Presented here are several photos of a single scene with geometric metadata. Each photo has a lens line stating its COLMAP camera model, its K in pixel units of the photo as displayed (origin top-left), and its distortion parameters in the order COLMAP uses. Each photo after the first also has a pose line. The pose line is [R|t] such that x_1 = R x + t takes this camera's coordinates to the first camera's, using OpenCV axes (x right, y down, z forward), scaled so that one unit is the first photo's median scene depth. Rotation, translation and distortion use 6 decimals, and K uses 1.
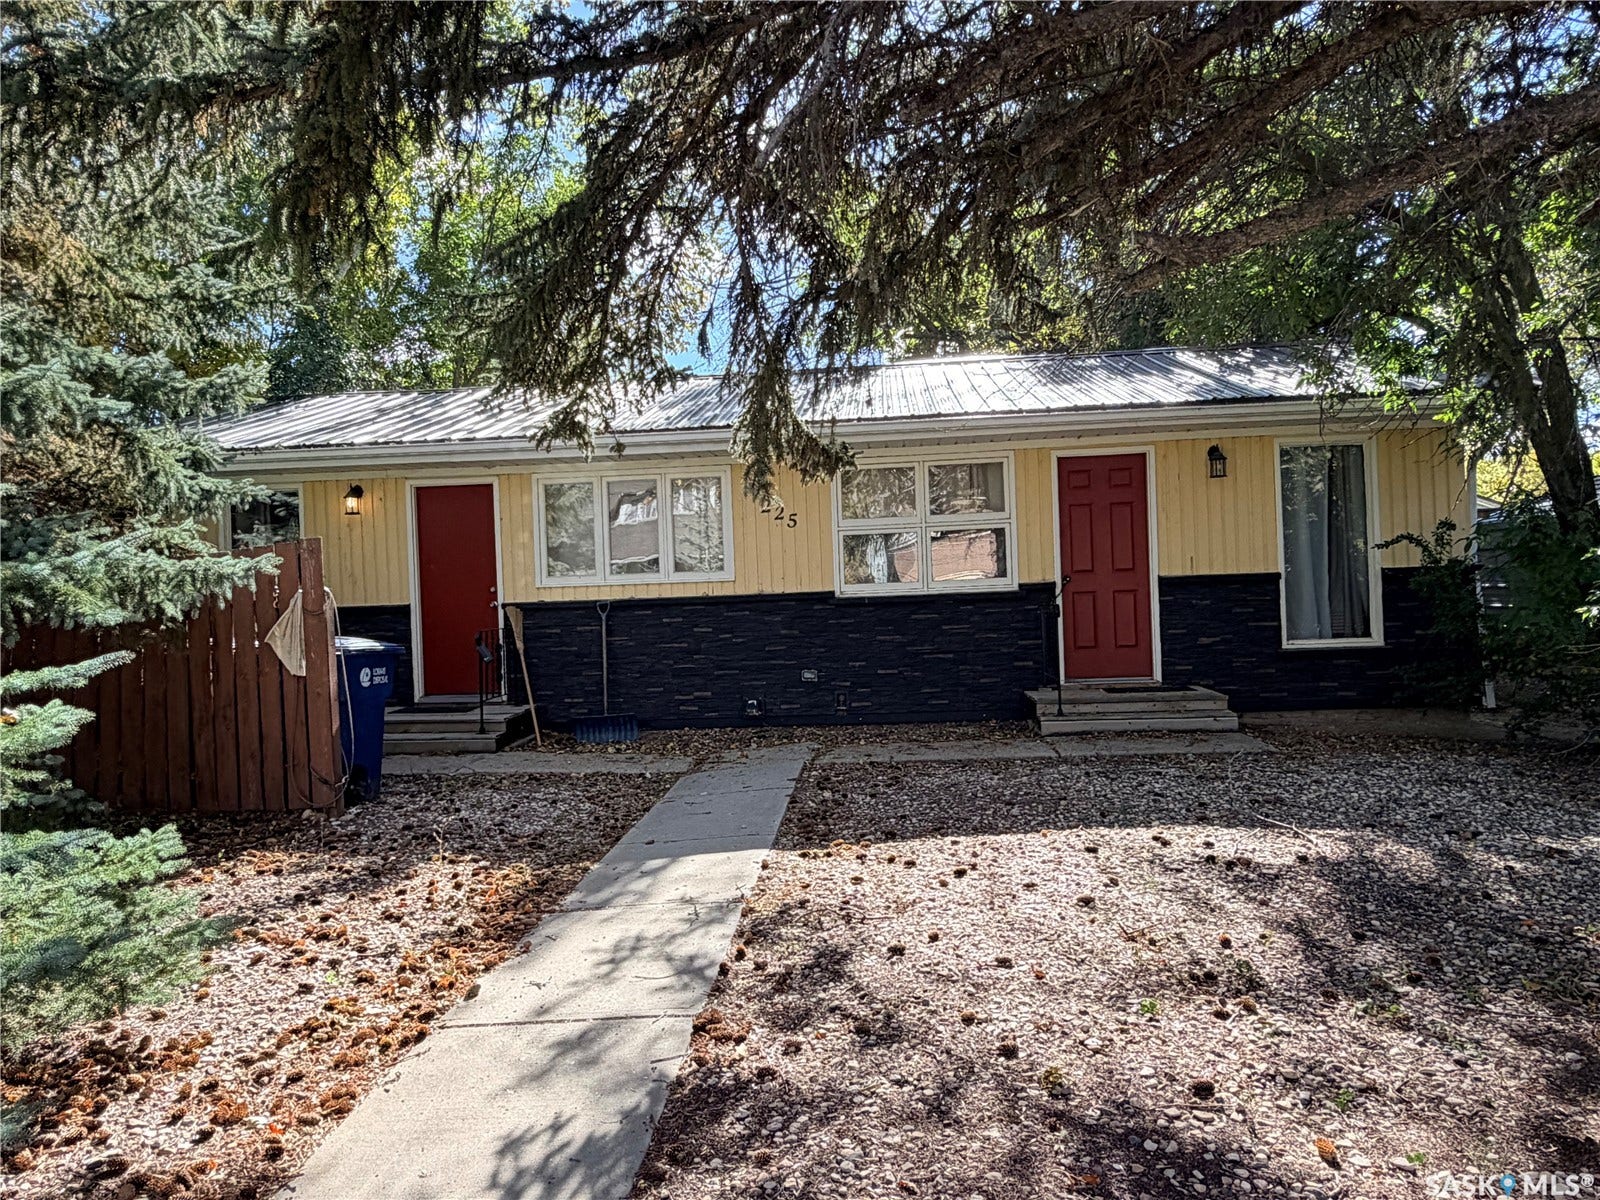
lens RADIAL K [[642.5, 0, 878.1], [0, 642.5, 615.2], [0, 0, 1]] dist [-0.000937, -0.000071]
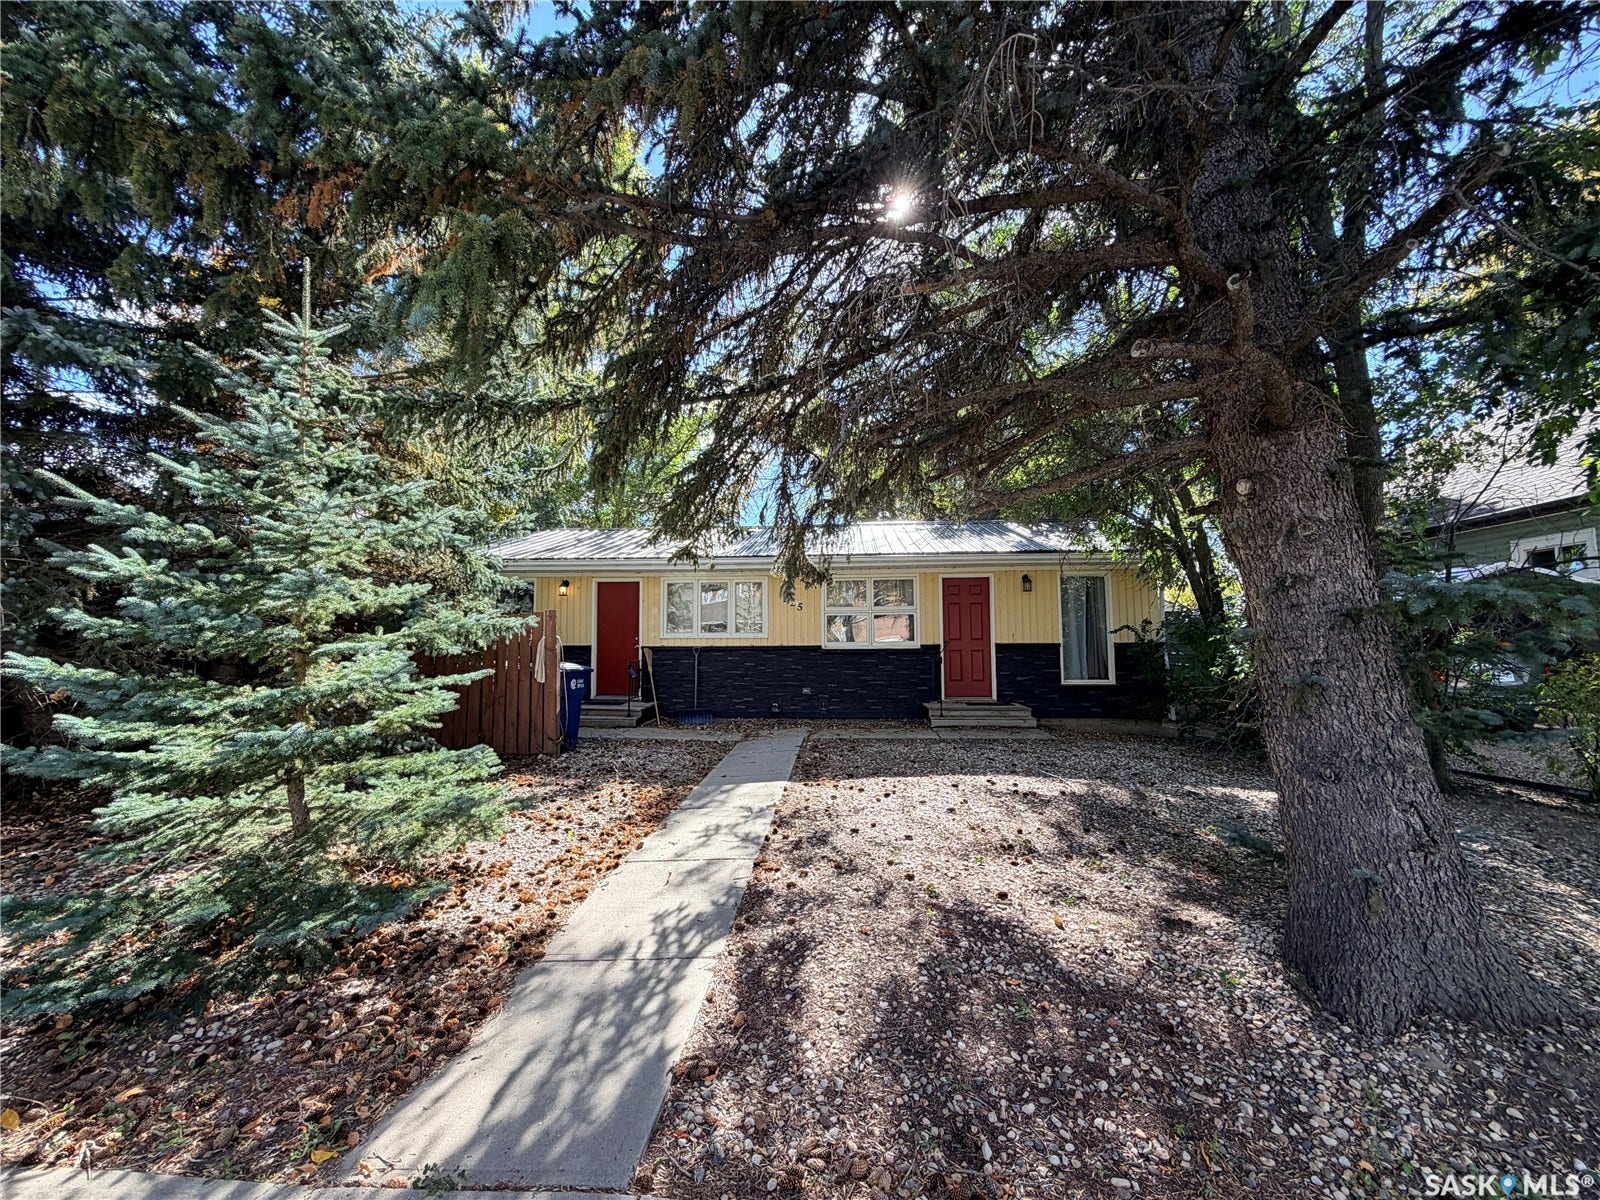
lens RADIAL K [[629.8, 0, 800.0], [0, 629.8, 600.0], [0, 0, 1]] dist [-0.002147, -0.000376]
pose [[0.999435, 0.032458, 0.008698, -0.172992], [-0.031777, 0.997082, -0.069416, -0.046555], [-0.010926, 0.069100, 0.997550, -0.948202]]
